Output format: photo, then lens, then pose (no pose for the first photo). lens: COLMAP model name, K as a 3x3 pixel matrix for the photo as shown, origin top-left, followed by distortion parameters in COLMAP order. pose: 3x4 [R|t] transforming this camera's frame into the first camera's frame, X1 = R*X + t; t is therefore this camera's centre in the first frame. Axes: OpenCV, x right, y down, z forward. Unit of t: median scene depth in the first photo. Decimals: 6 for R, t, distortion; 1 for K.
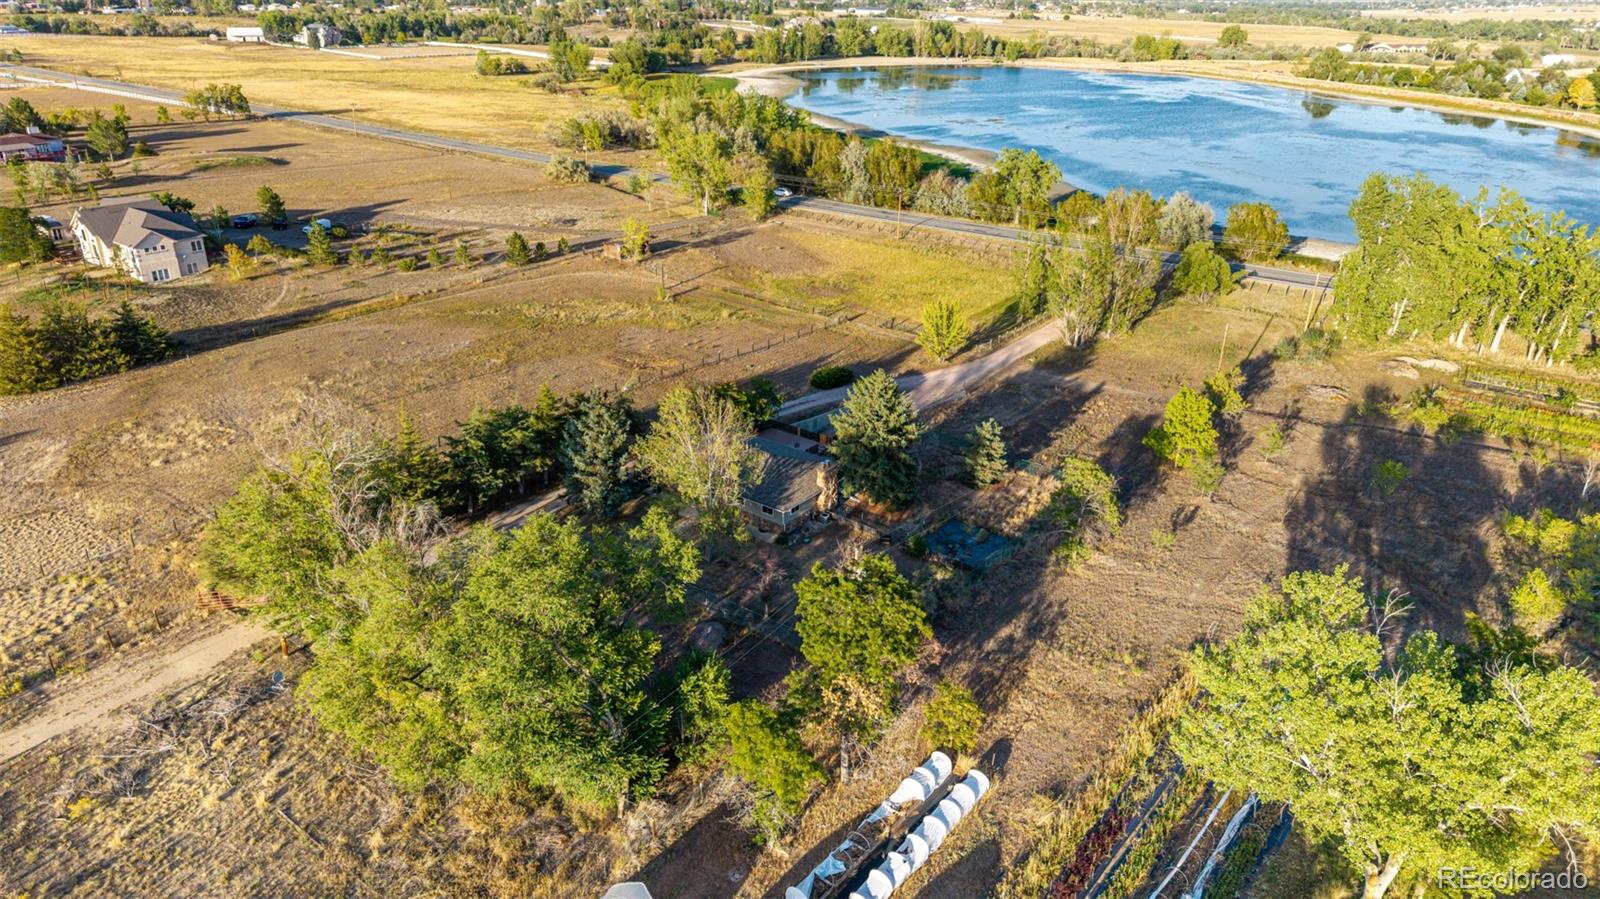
lens RADIAL K [[1072.6, 0, 797.9], [0, 1072.6, 444.6], [0, 0, 1]] dist [0.029965, -0.032378]
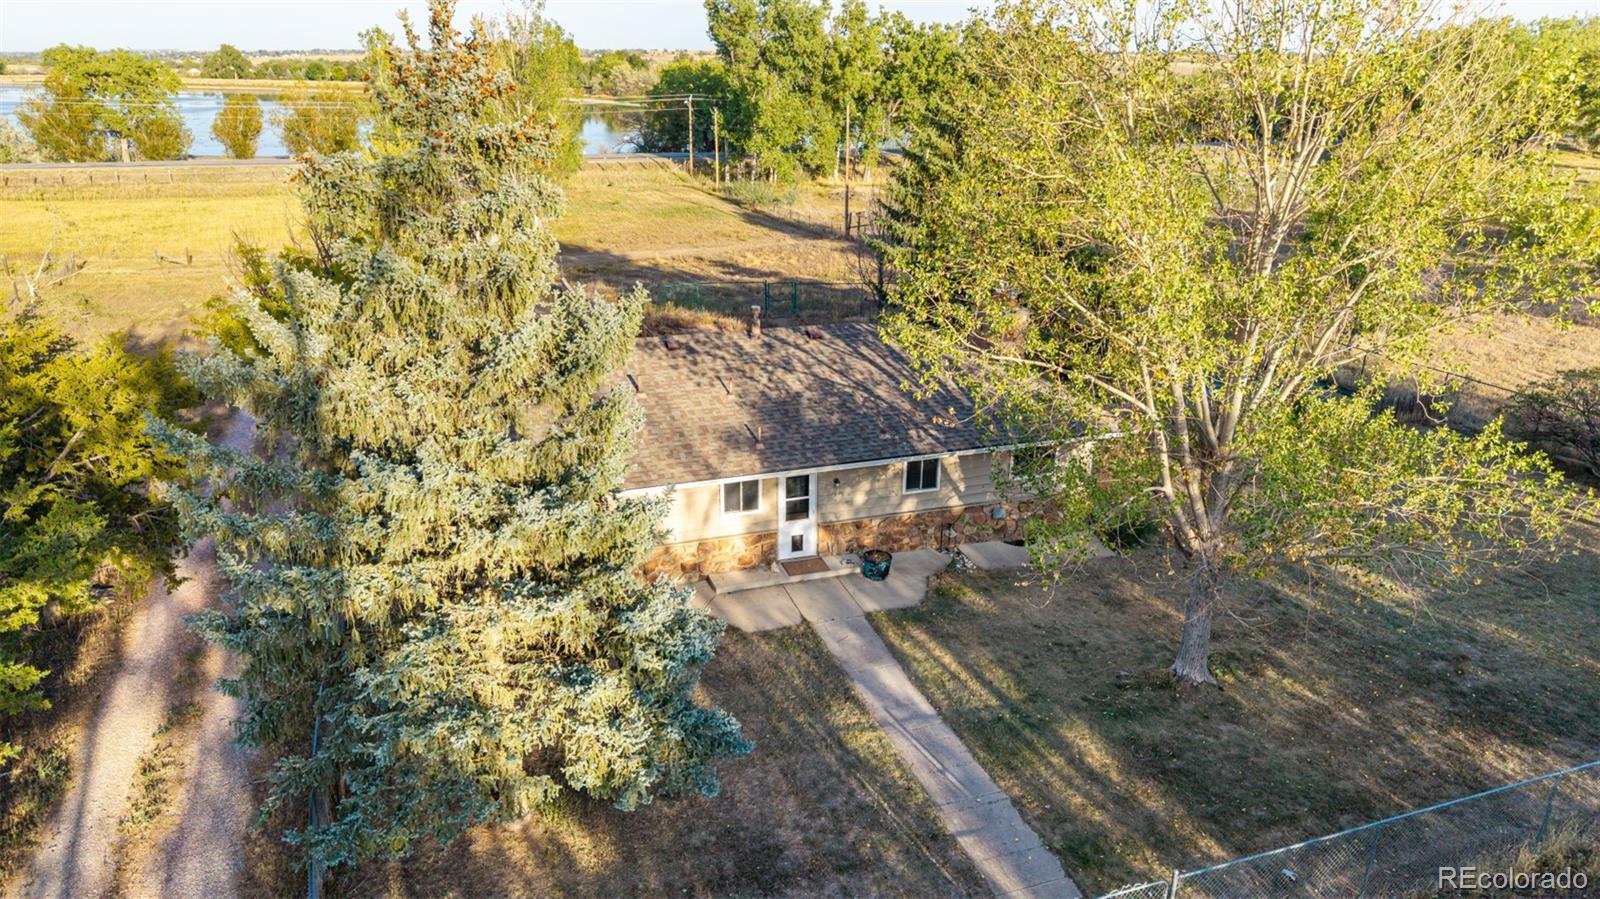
lens RADIAL K [[1072.6, 0, 803.5], [0, 1072.6, 456.1], [0, 0, 1]] dist [0.029965, -0.032378]
pose [[0.551570, -0.296565, 0.779628, -0.126246], [0.326923, 0.936742, 0.125040, 0.001148], [-0.767393, 0.185910, 0.613633, 0.379276]]
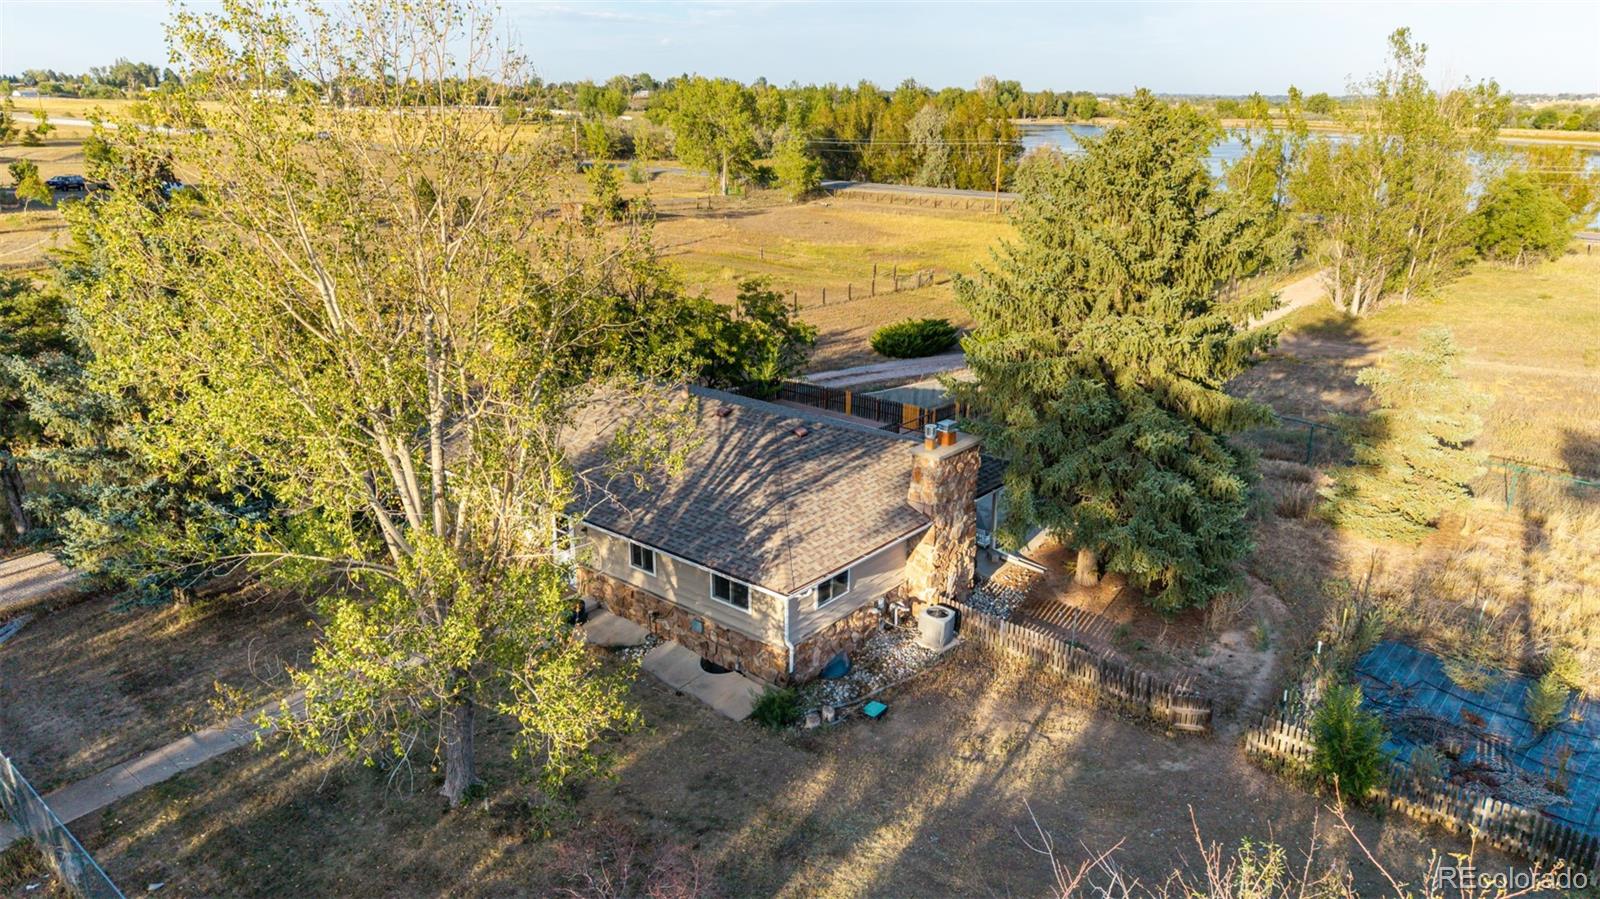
lens RADIAL K [[1072.6, 0, 793.6], [0, 1072.6, 461.2], [0, 0, 1]] dist [0.029965, -0.032378]
pose [[0.998590, 0.005916, -0.052746, 0.000765], [-0.009960, 0.997002, -0.076733, 0.021425], [0.052134, 0.077150, 0.995656, 0.317107]]
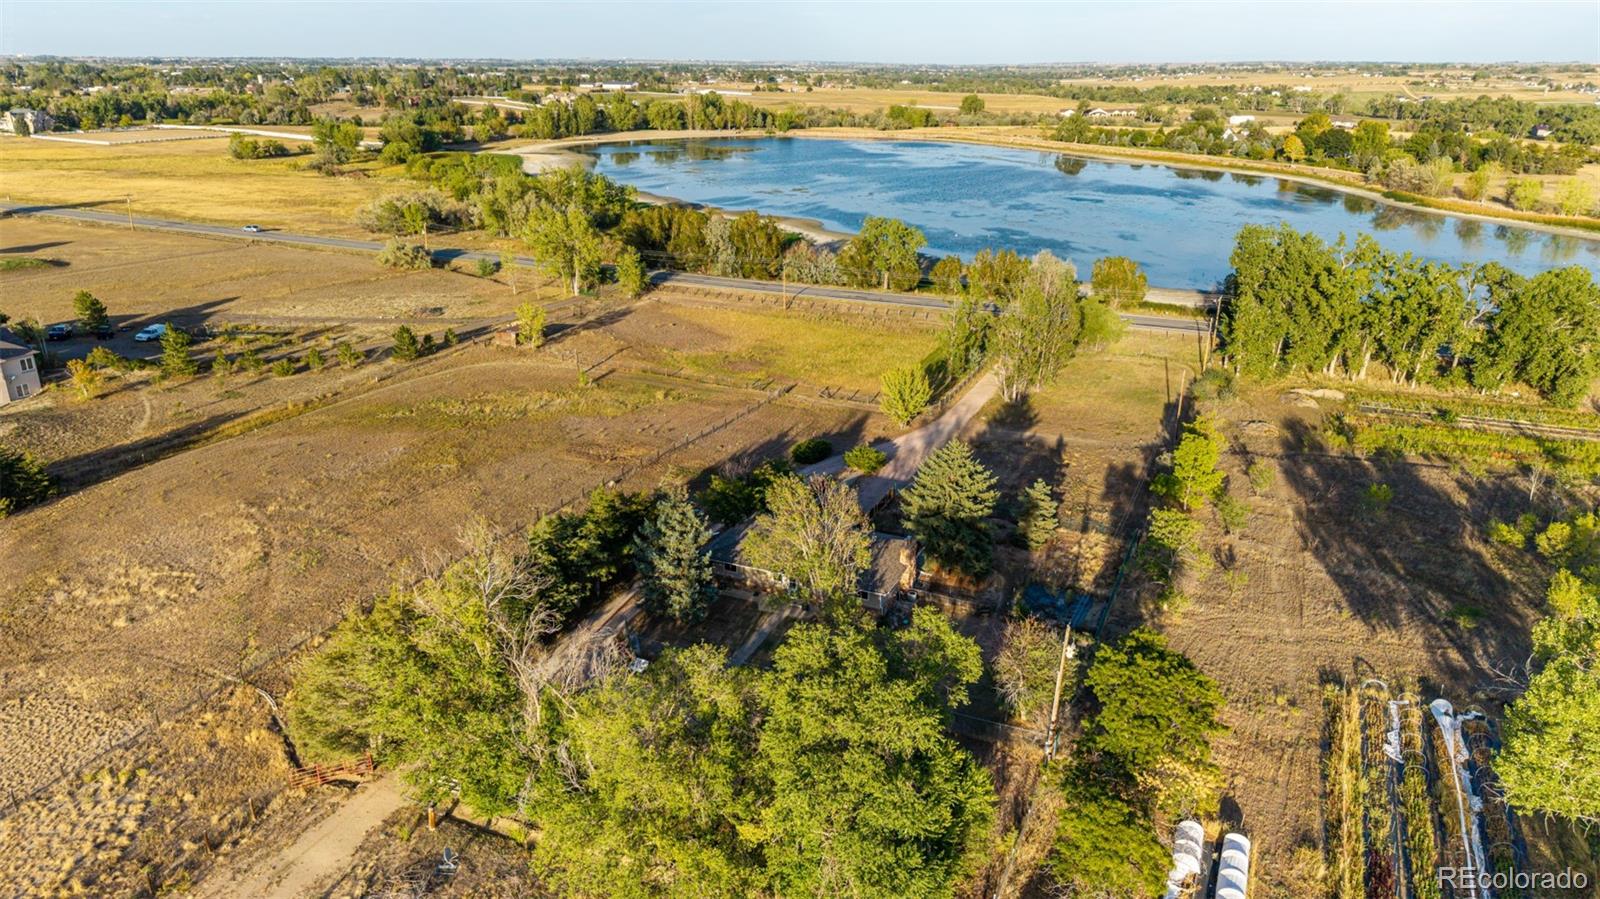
lens RADIAL K [[1072.6, 0, 796.4], [0, 1072.6, 471.4], [0, 0, 1]] dist [0.029965, -0.032378]
pose [[0.973032, -0.089722, 0.212506, -0.122187], [0.097754, 0.994829, -0.027573, -0.012500], [-0.208933, 0.047603, 0.976771, 0.029005]]
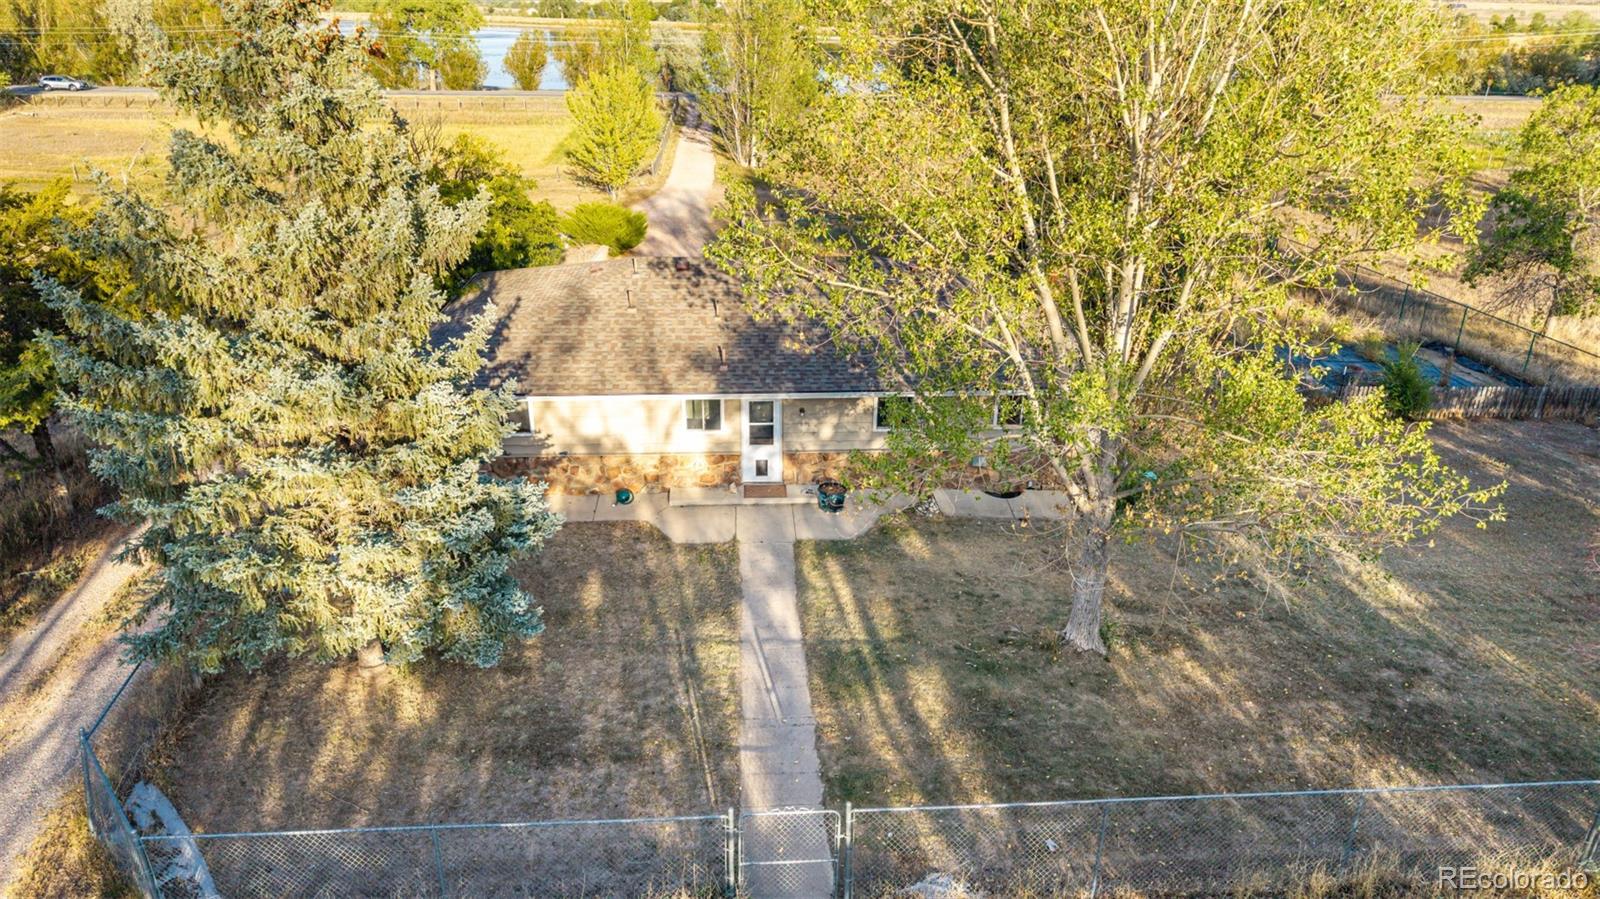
lens RADIAL K [[1072.6, 0, 800.9], [0, 1072.6, 461.3], [0, 0, 1]] dist [0.029965, -0.032378]
pose [[0.753287, -0.265510, 0.601716, -0.105897], [0.258479, 0.960789, 0.100364, 0.013250], [-0.604770, 0.079928, 0.792379, 0.355634]]
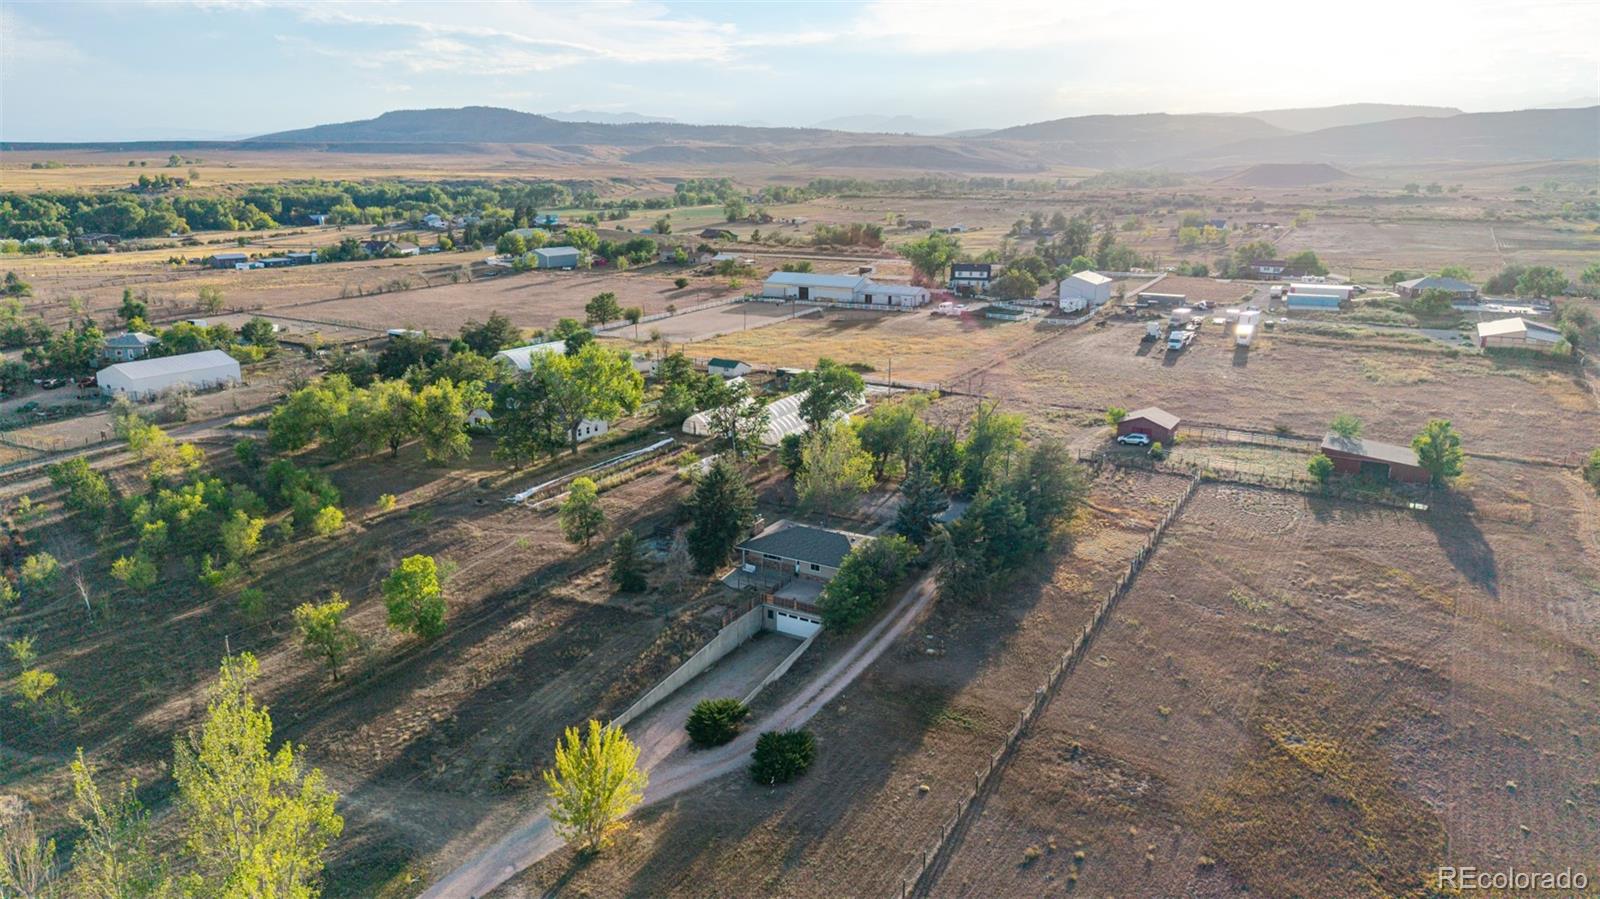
lens RADIAL K [[1072.6, 0, 808.5], [0, 1072.6, 439.2], [0, 0, 1]] dist [0.029965, -0.032378]
pose [[-0.991564, 0.009320, -0.129286, 0.062618], [-0.071141, 0.794636, 0.602904, -0.391543], [0.108354, 0.607015, -0.787269, 0.894416]]
